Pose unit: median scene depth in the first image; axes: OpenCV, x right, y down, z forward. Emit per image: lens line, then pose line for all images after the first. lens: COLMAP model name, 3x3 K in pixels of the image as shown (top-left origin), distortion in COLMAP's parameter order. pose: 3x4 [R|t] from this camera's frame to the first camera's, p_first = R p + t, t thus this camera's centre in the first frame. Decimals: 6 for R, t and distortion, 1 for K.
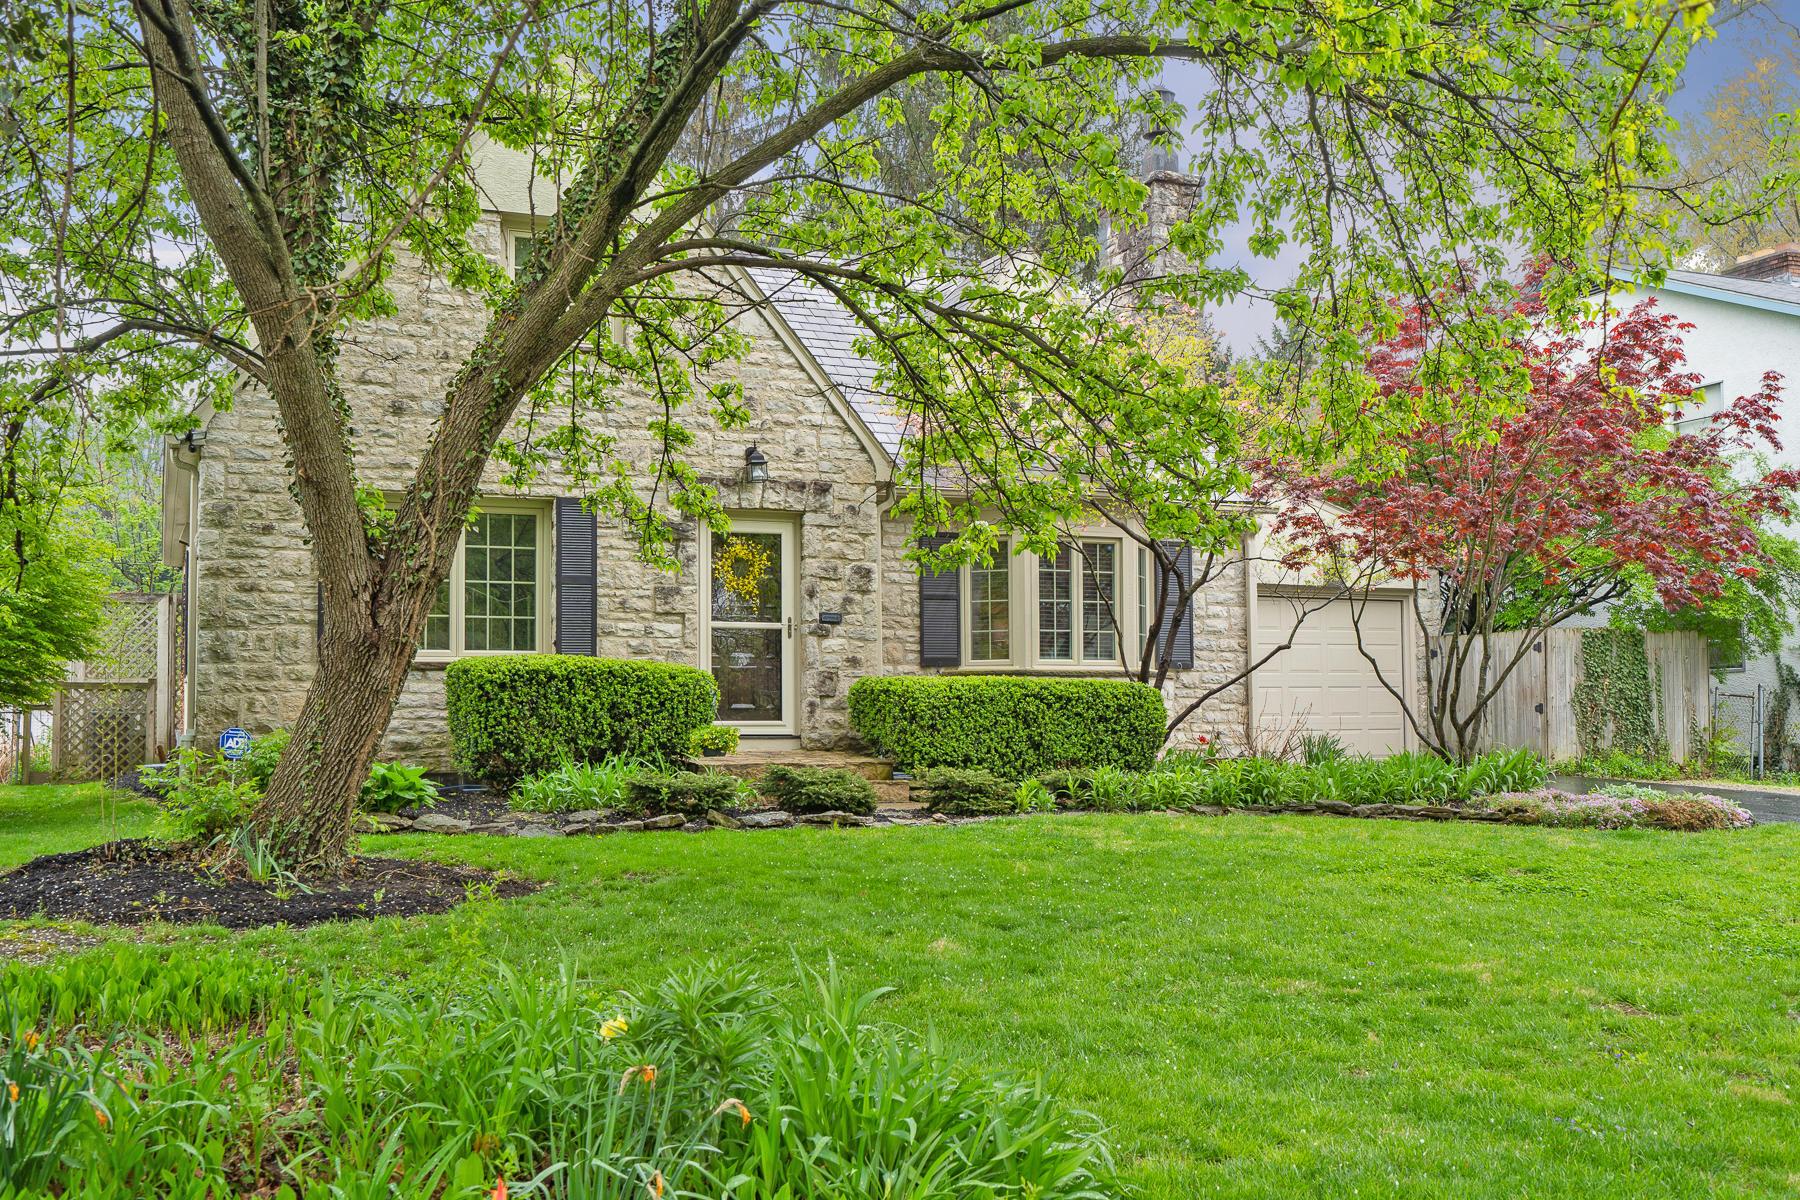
lens RADIAL K [[1820.0, 0, 897.7], [0, 1820.0, 615.0], [0, 0, 1]] dist [-0.015485, 0.000000]
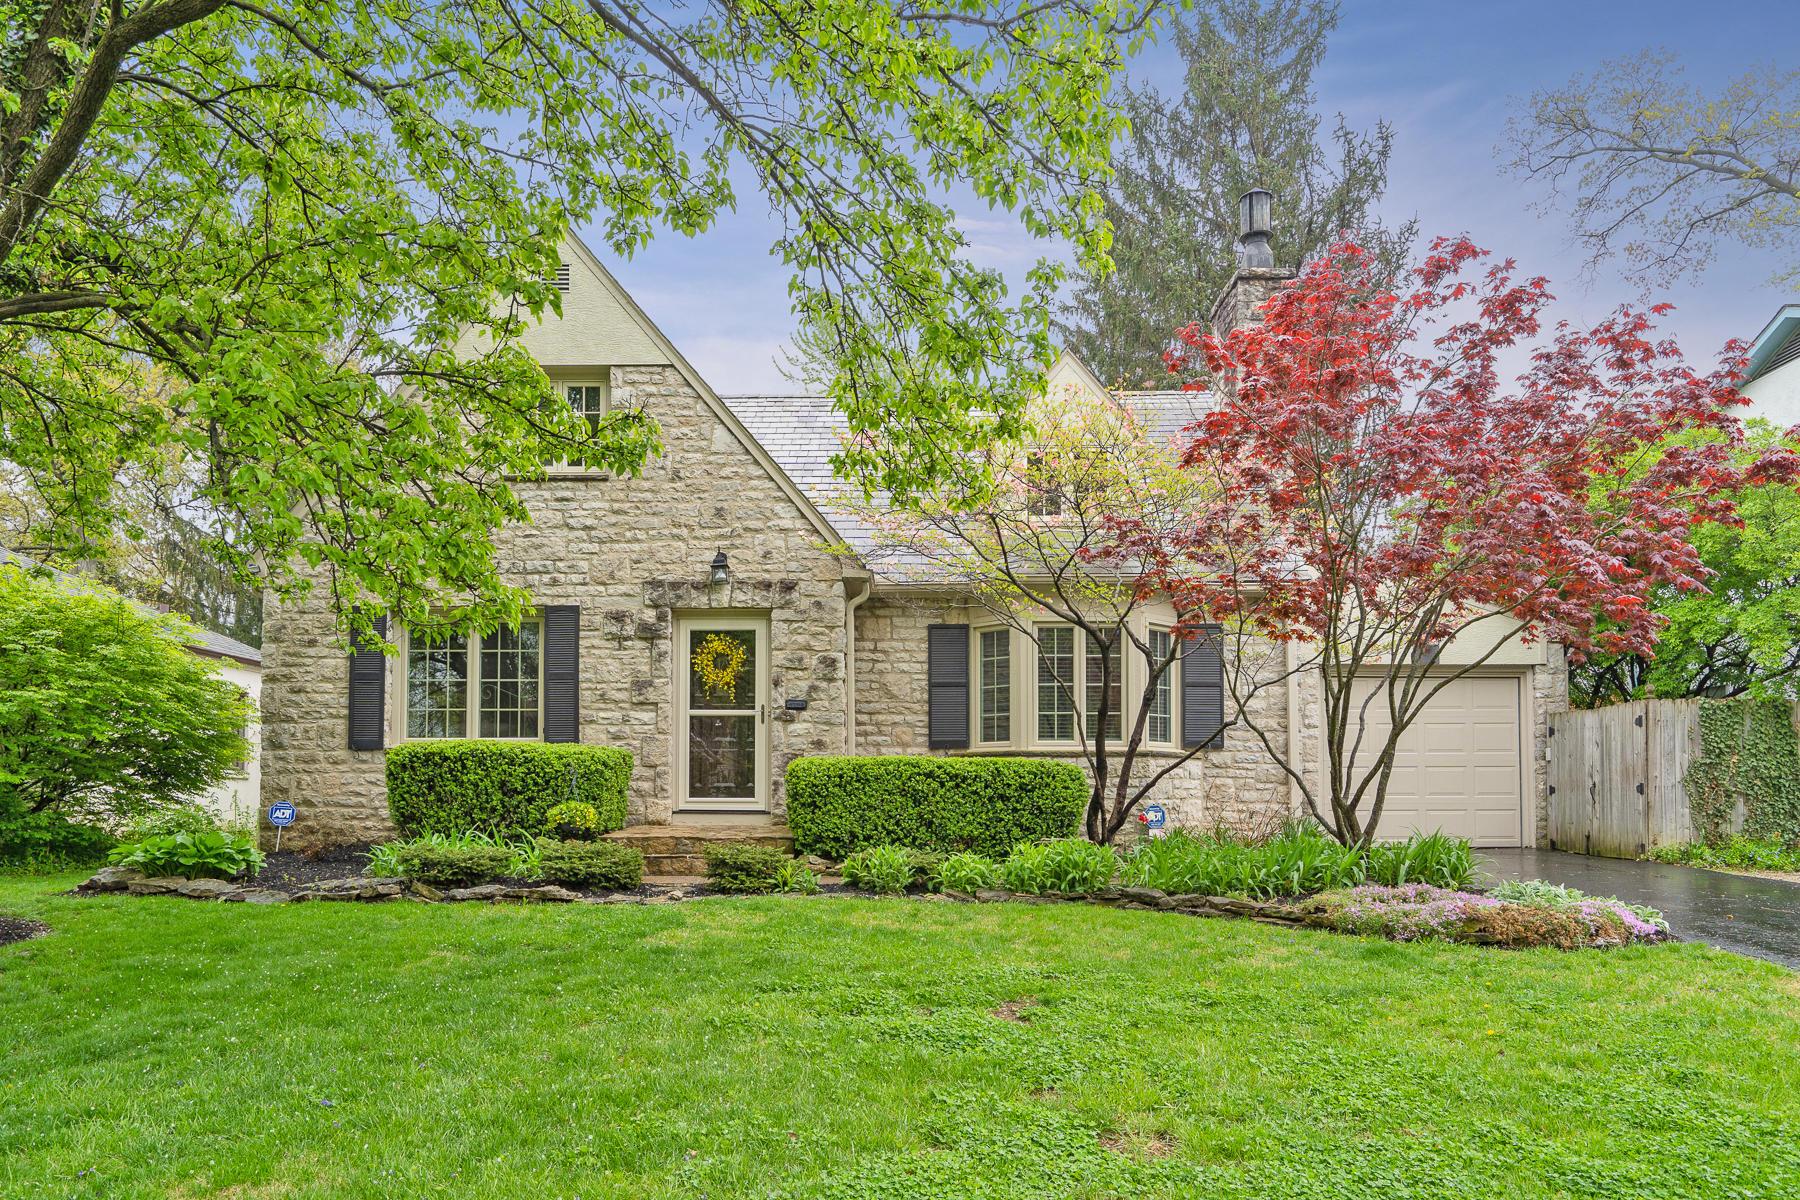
lens RADIAL K [[1263.2, 0, 906.0], [0, 1263.2, 757.0], [0, 0, 1]] dist [-0.005143, 0.003399]
pose [[0.911964, -0.009206, -0.410168, 0.337094], [0.019462, 0.999593, 0.020837, 0.018790], [0.409809, -0.026985, 0.911772, 0.335471]]
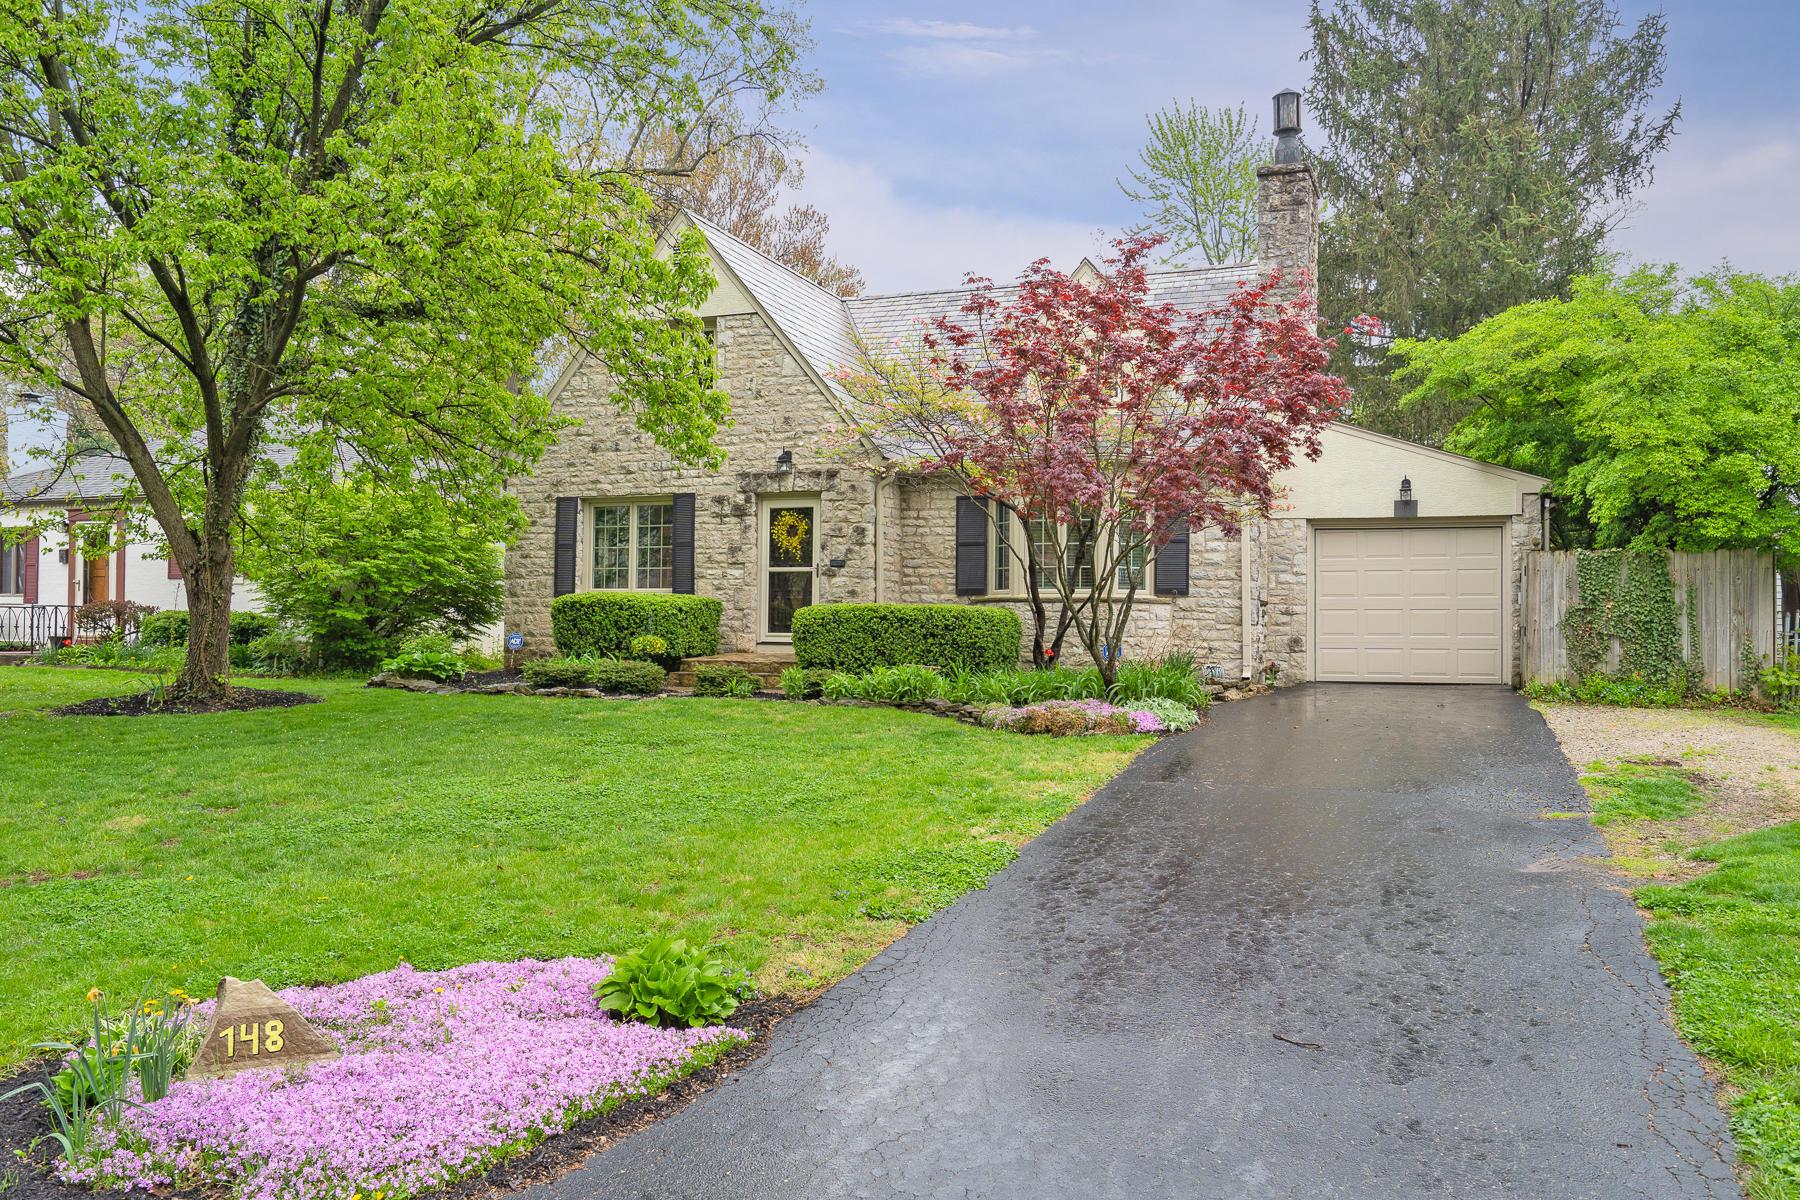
lens RADIAL K [[1492.8, 0, 902.5], [0, 1492.8, 582.9], [0, 0, 1]] dist [-0.016461, -0.002021]
pose [[0.693775, -0.011407, -0.720102, 0.864037], [0.030746, 0.999432, 0.013791, 0.002611], [0.719535, -0.031708, 0.693732, 0.210710]]
